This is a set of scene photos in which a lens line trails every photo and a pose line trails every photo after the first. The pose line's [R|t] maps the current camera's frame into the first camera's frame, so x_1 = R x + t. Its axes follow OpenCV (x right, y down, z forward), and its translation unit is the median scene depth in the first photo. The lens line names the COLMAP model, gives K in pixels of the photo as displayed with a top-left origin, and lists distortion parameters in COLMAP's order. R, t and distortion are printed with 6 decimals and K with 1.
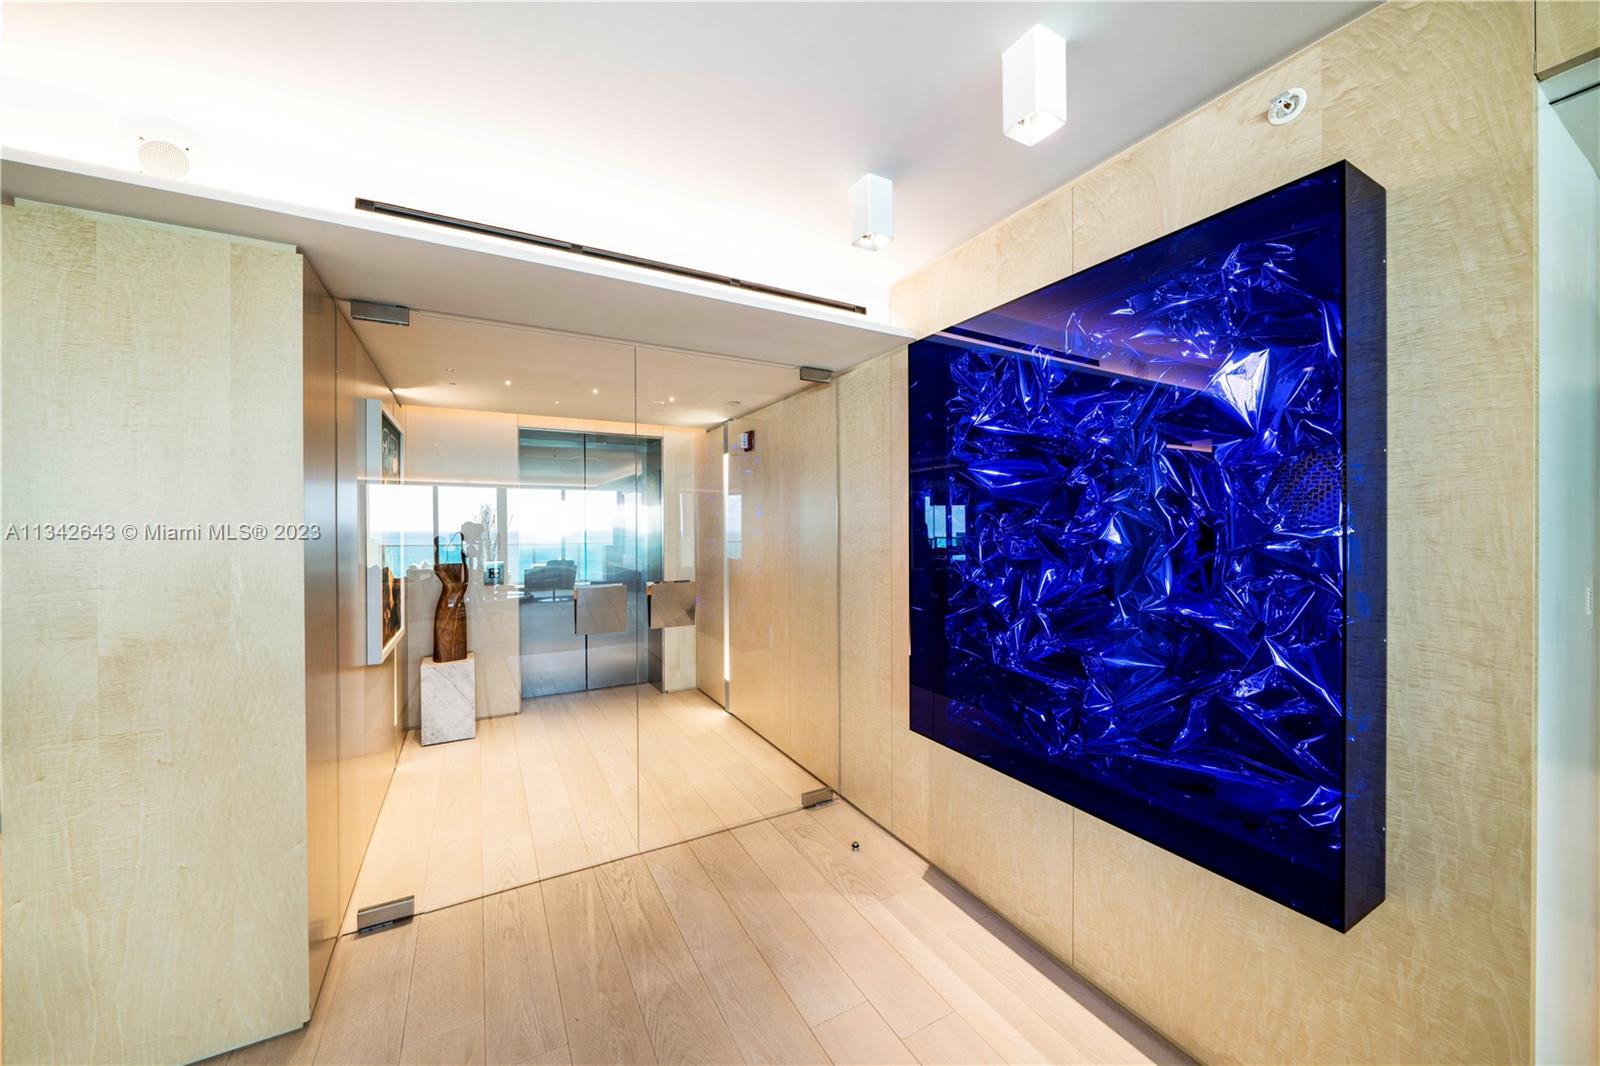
lens RADIAL K [[578.1, 0, 791.0], [0, 578.1, 525.7], [0, 0, 1]] dist [-0.000812, -0.000137]
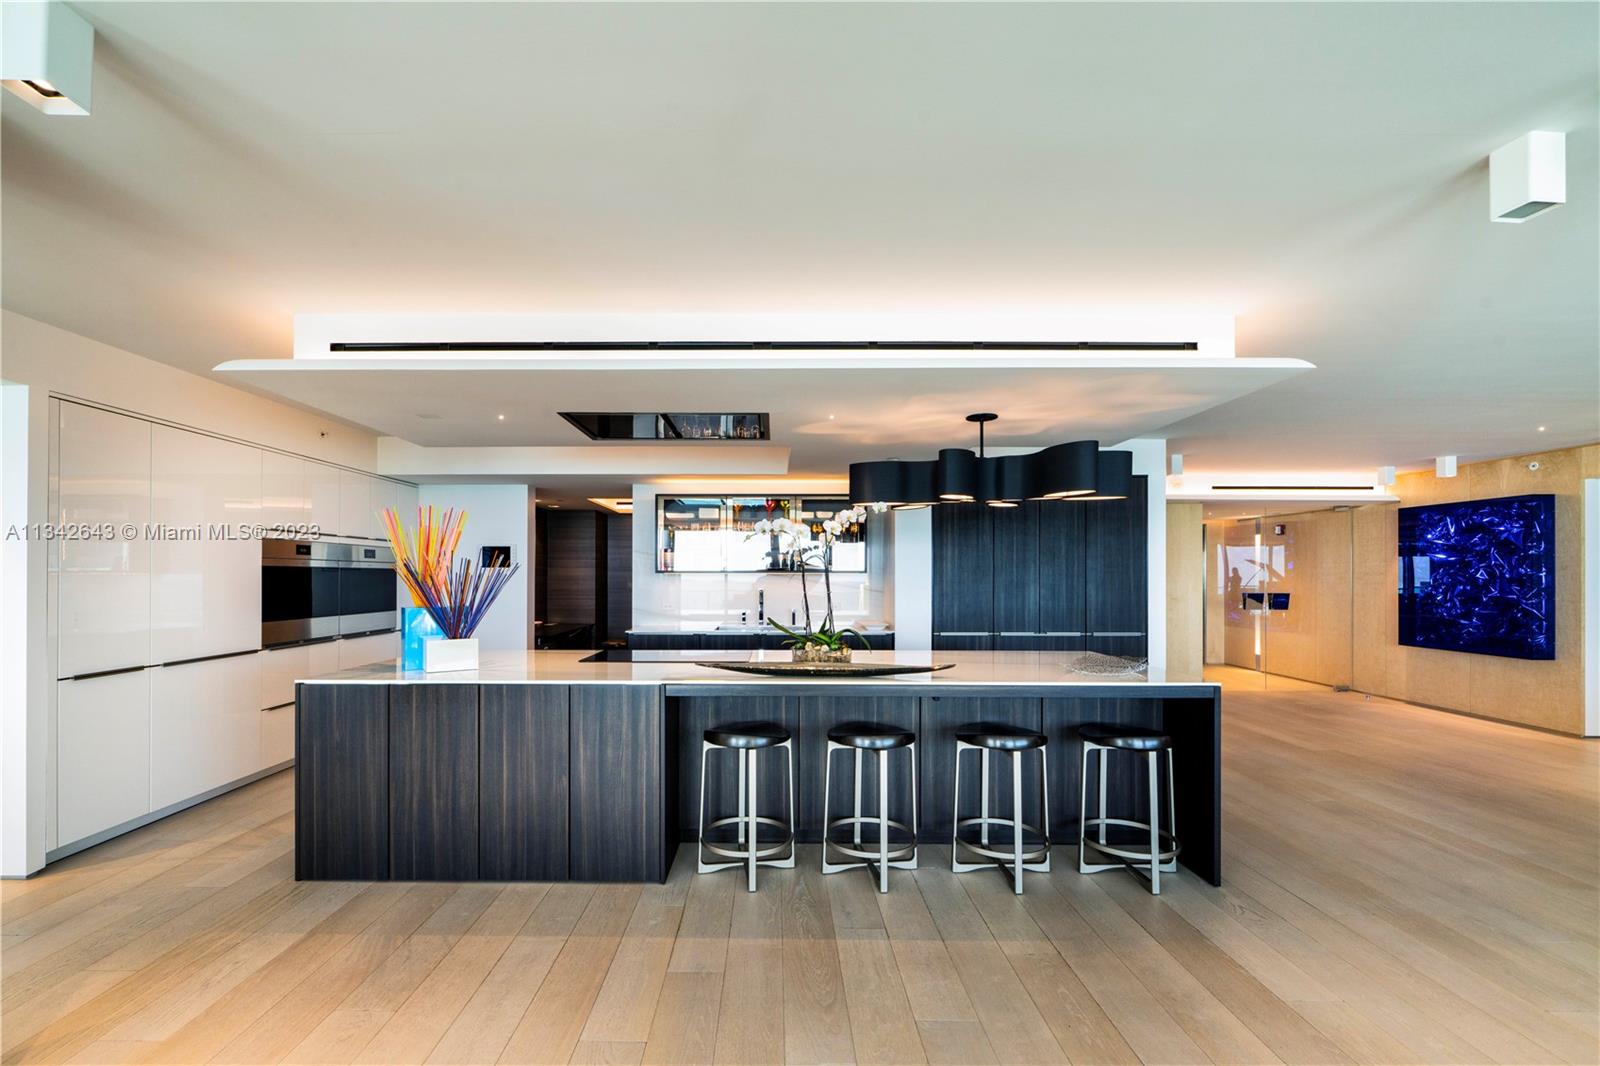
lens RADIAL K [[660.7, 0, 783.4], [0, 660.7, 575.1], [0, 0, 1]] dist [-0.001026, 0.000010]
pose [[0.882935, 0.004888, -0.469471, -0.930028], [-0.004123, 0.999988, 0.002658, 0.014416], [0.469478, -0.000411, 0.882944, -3.240143]]
